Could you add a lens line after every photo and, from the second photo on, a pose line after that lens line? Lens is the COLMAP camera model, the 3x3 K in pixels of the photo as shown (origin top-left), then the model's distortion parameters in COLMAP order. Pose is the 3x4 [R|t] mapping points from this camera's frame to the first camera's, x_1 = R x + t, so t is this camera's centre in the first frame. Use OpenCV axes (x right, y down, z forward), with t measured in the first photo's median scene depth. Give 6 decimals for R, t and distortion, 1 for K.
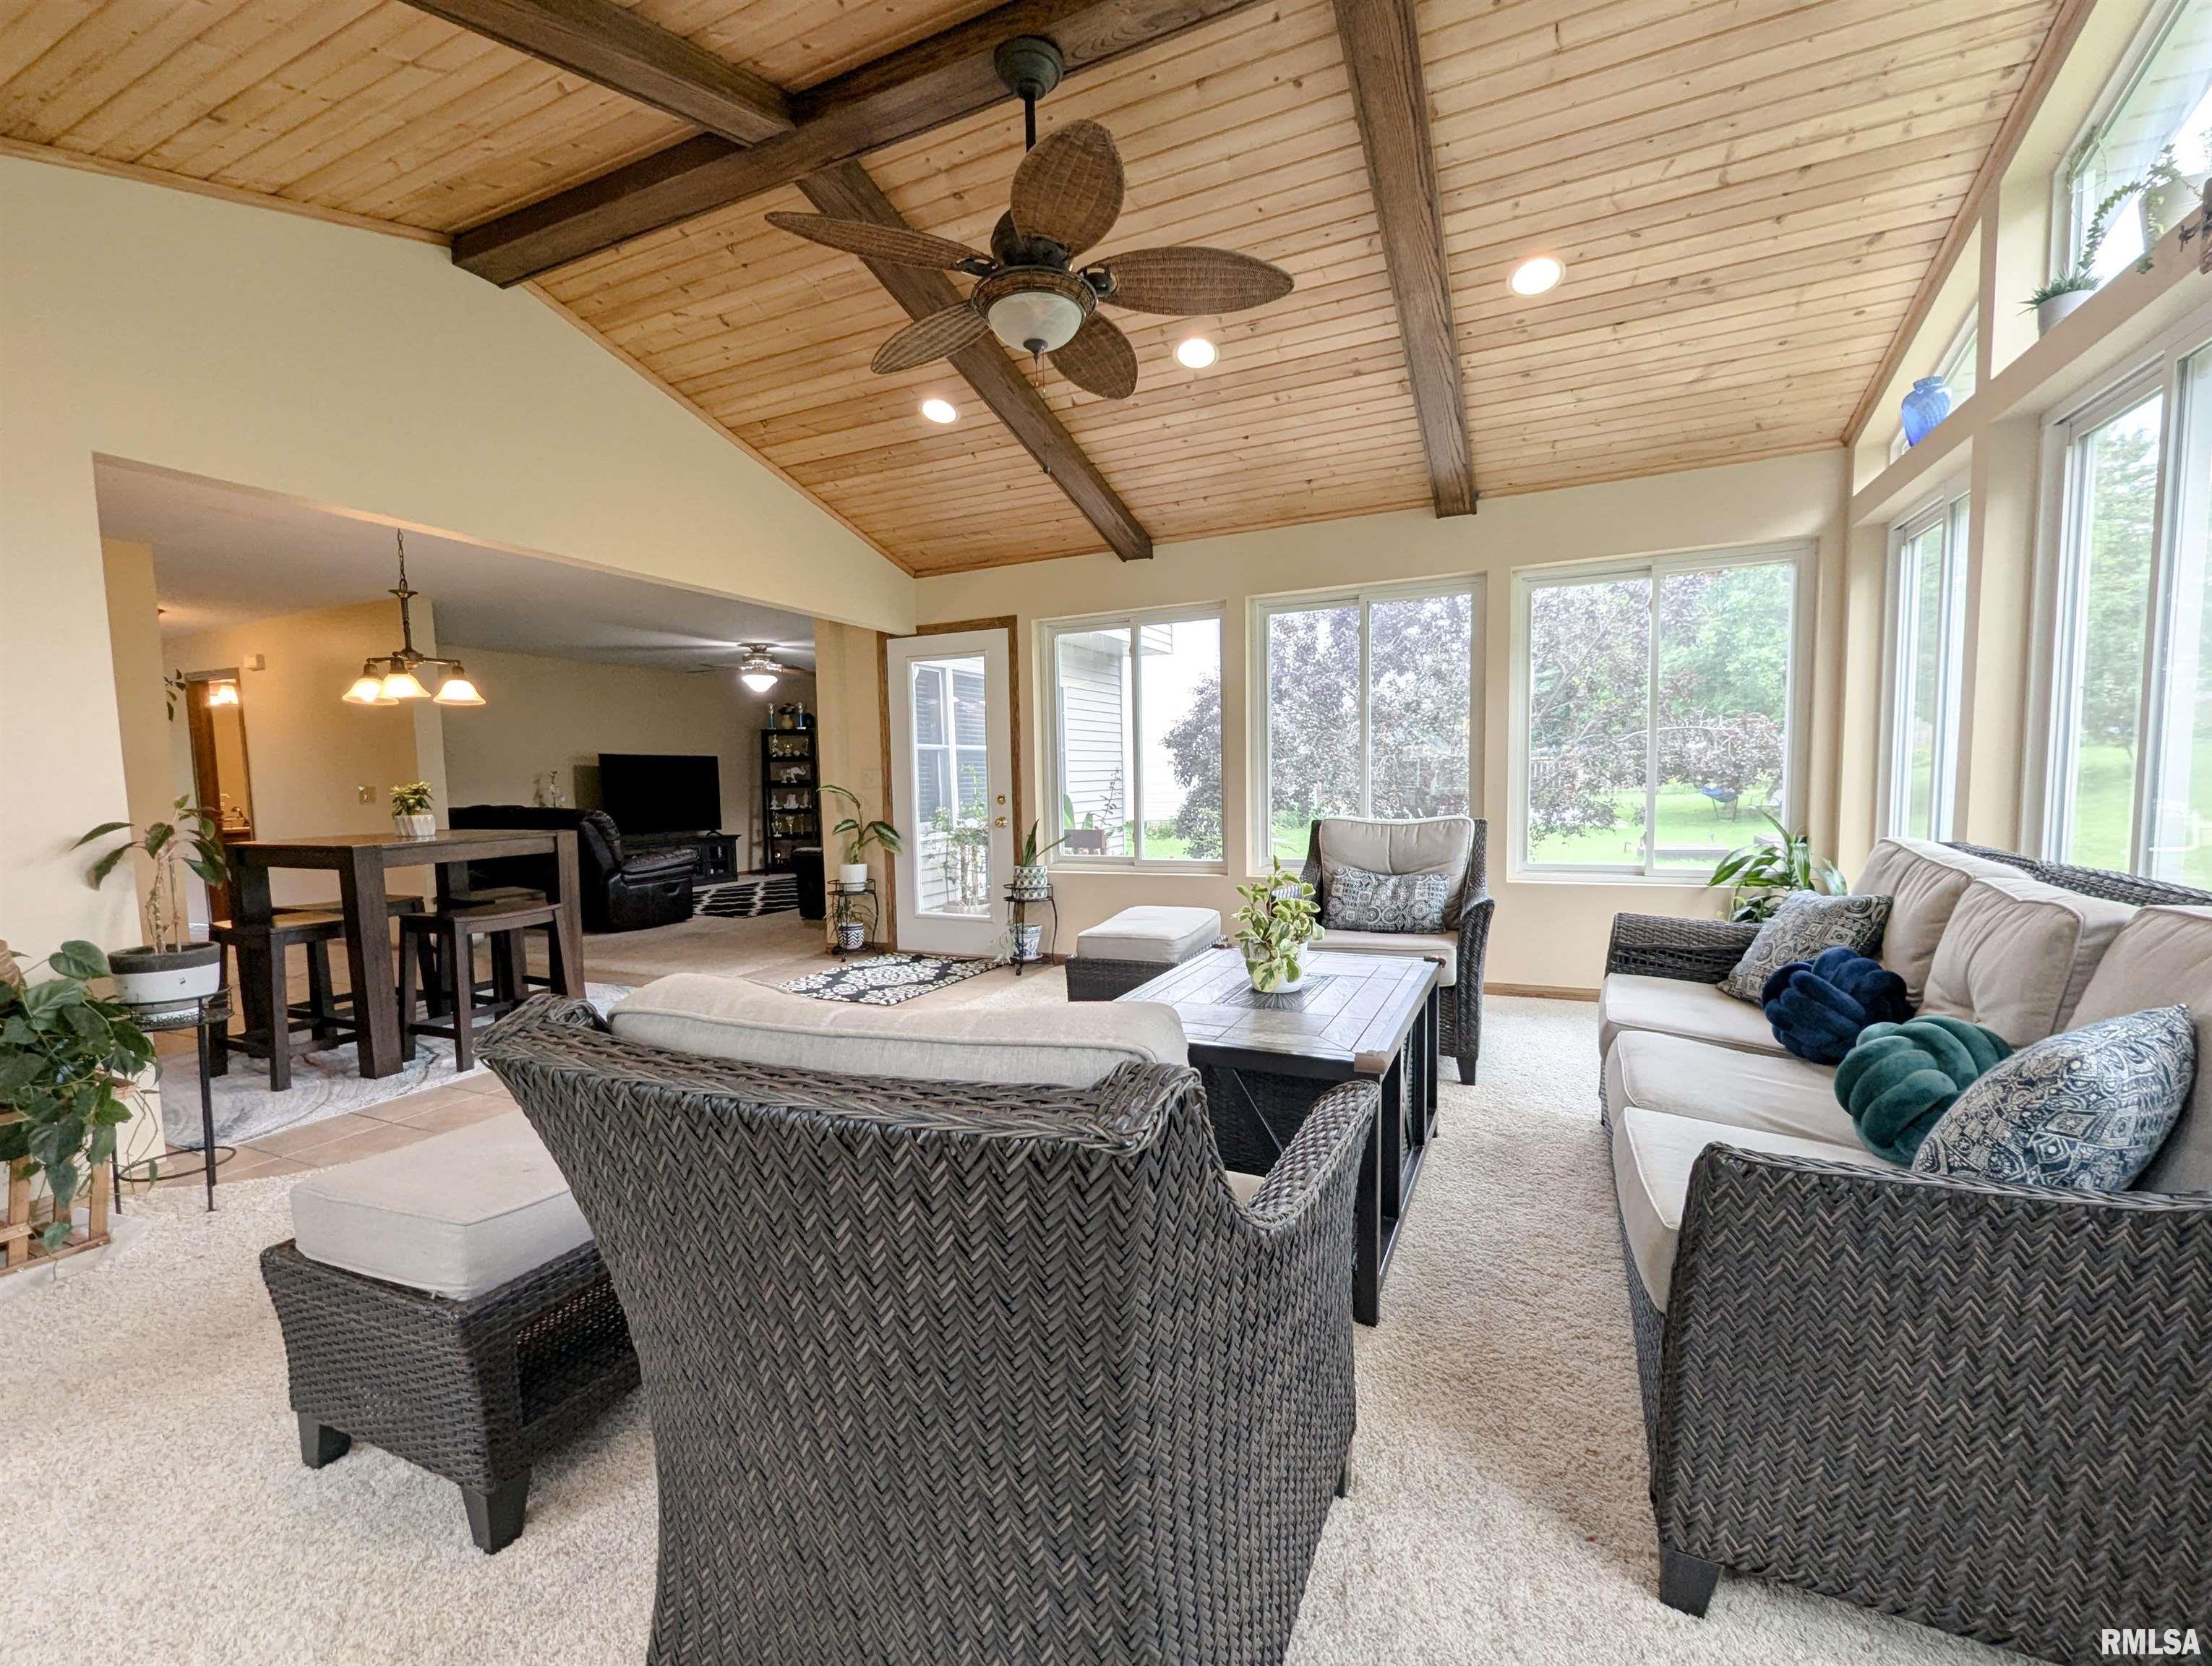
lens RADIAL K [[923.6, 0, 1112.3], [0, 923.6, 843.9], [0, 0, 1]] dist [-0.003186, 0.000965]
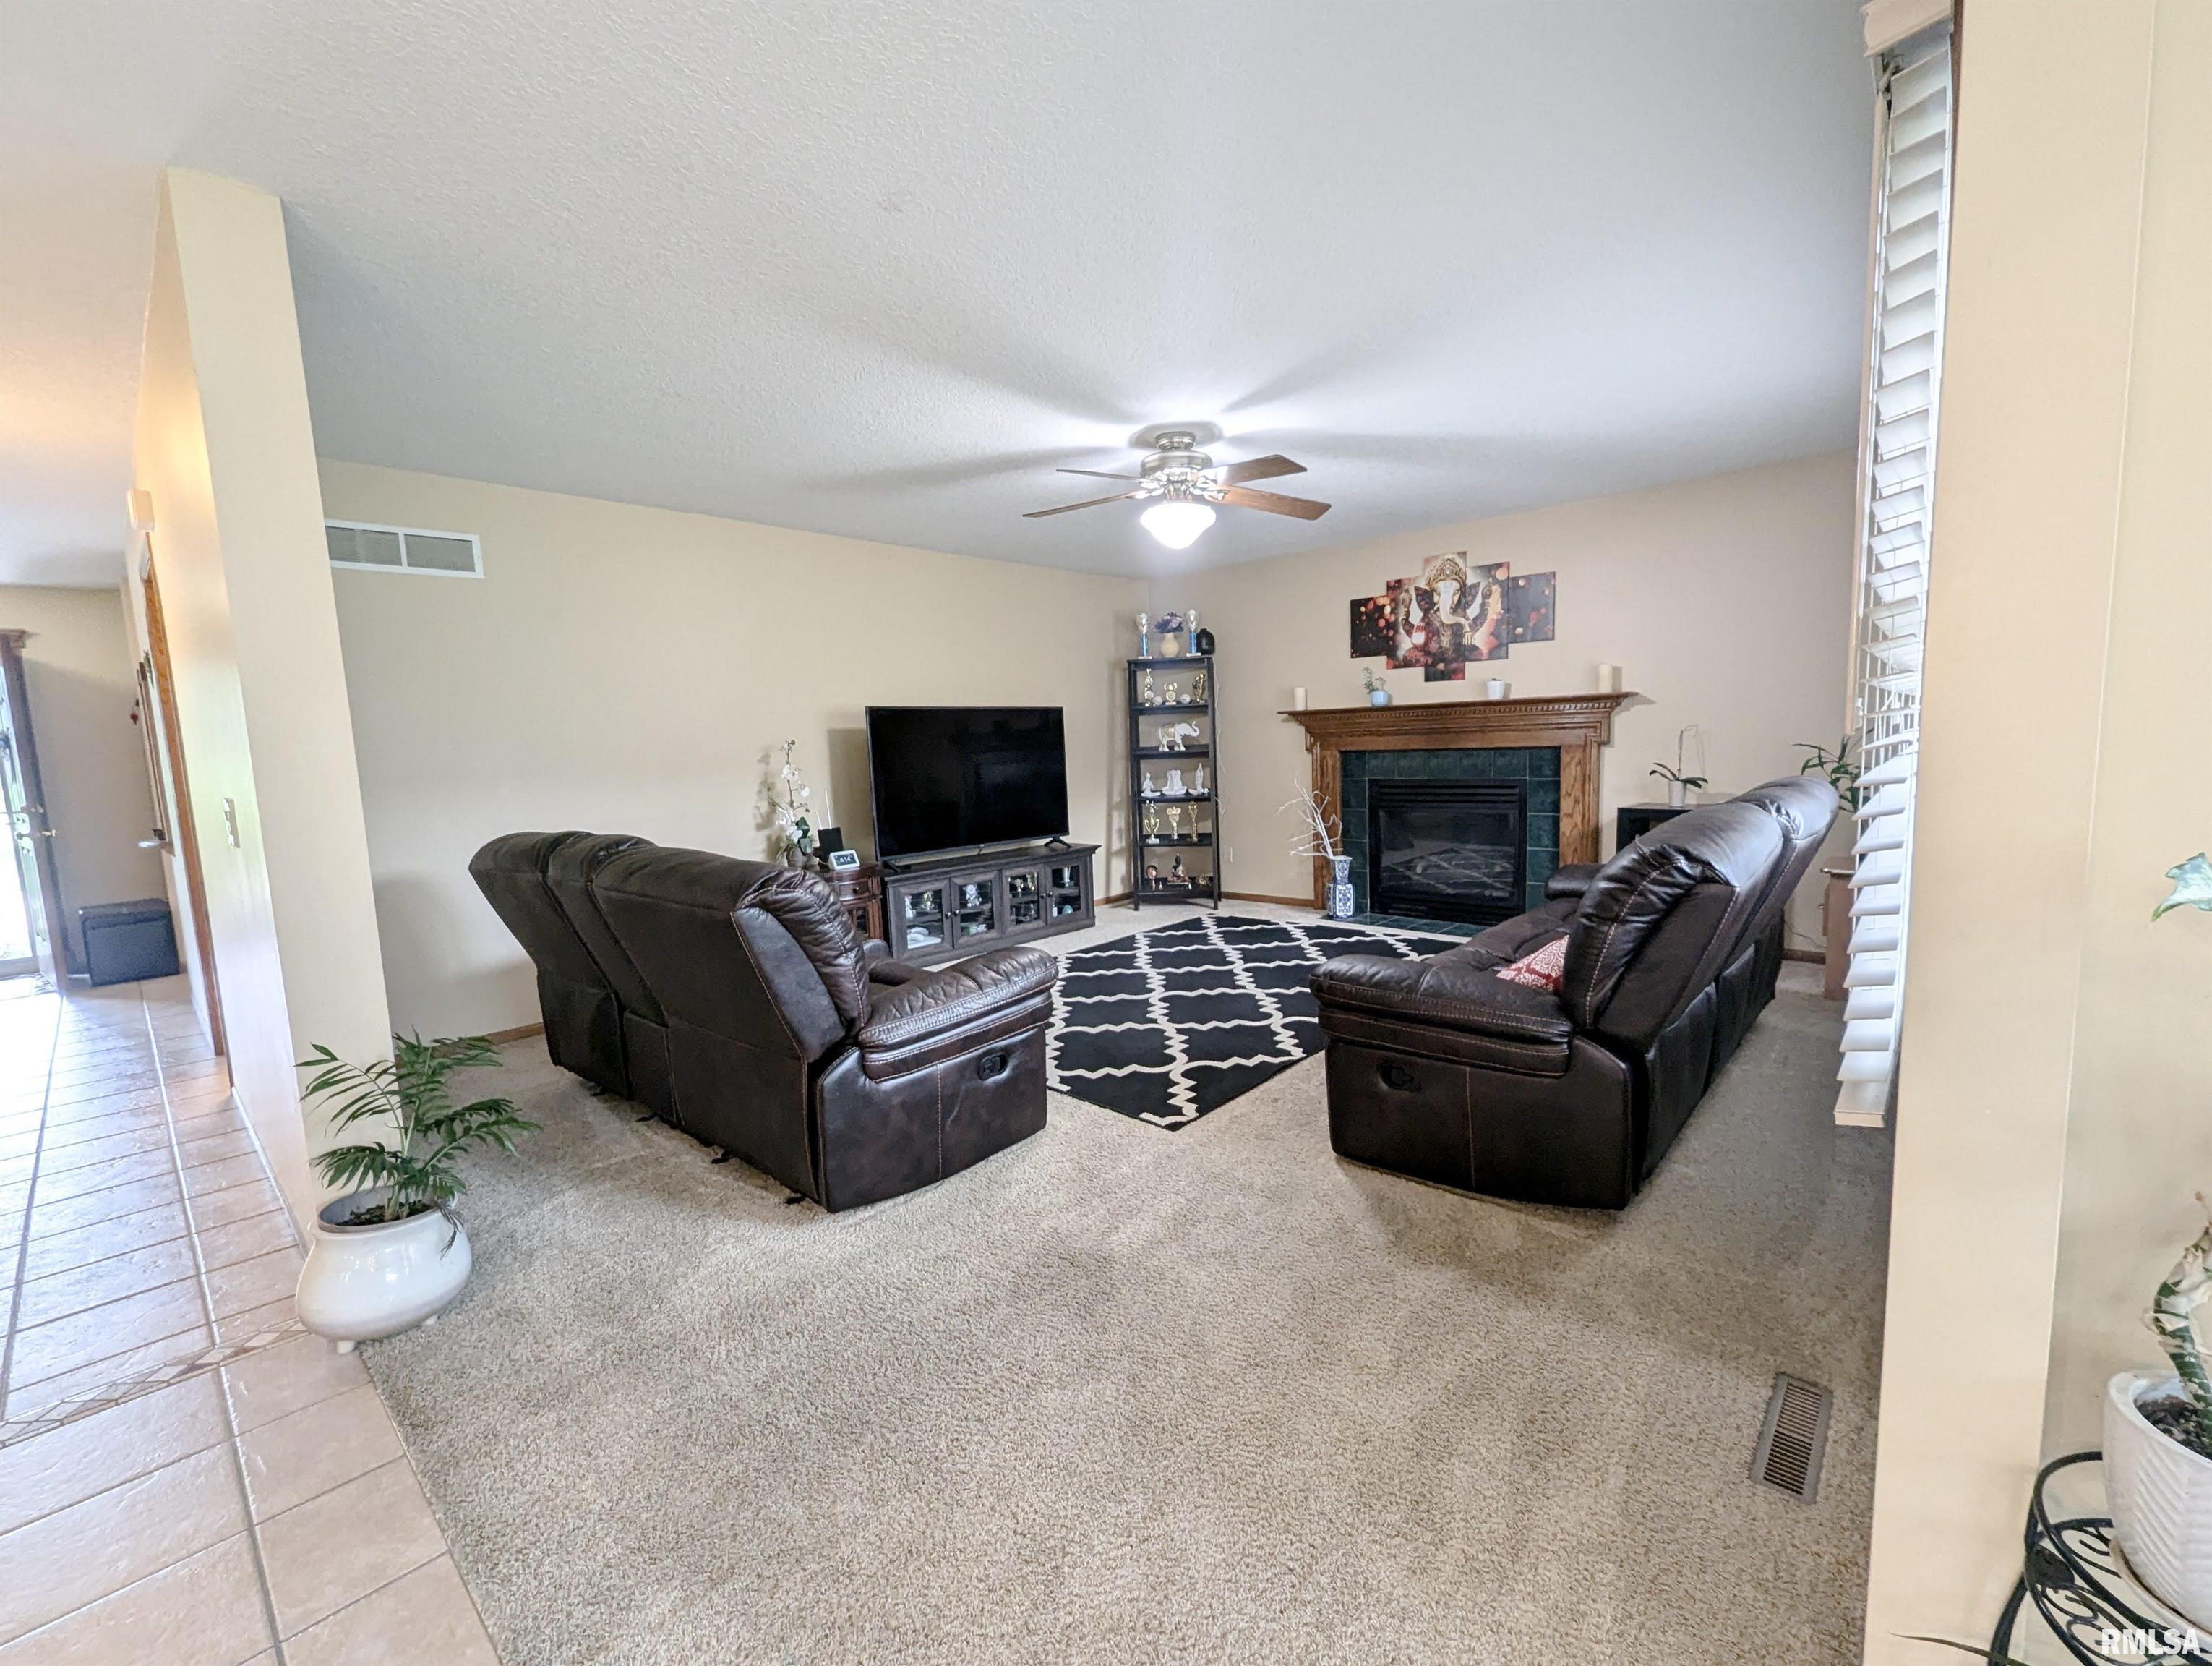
lens RADIAL K [[923.6, 0, 1112.3], [0, 923.6, 843.9], [0, 0, 1]] dist [-0.003186, 0.000965]
pose [[0.952787, 0.016586, -0.303186, -0.208466], [-0.002020, 0.998831, 0.048294, -0.035248], [0.303633, -0.045401, 0.951707, 0.430077]]
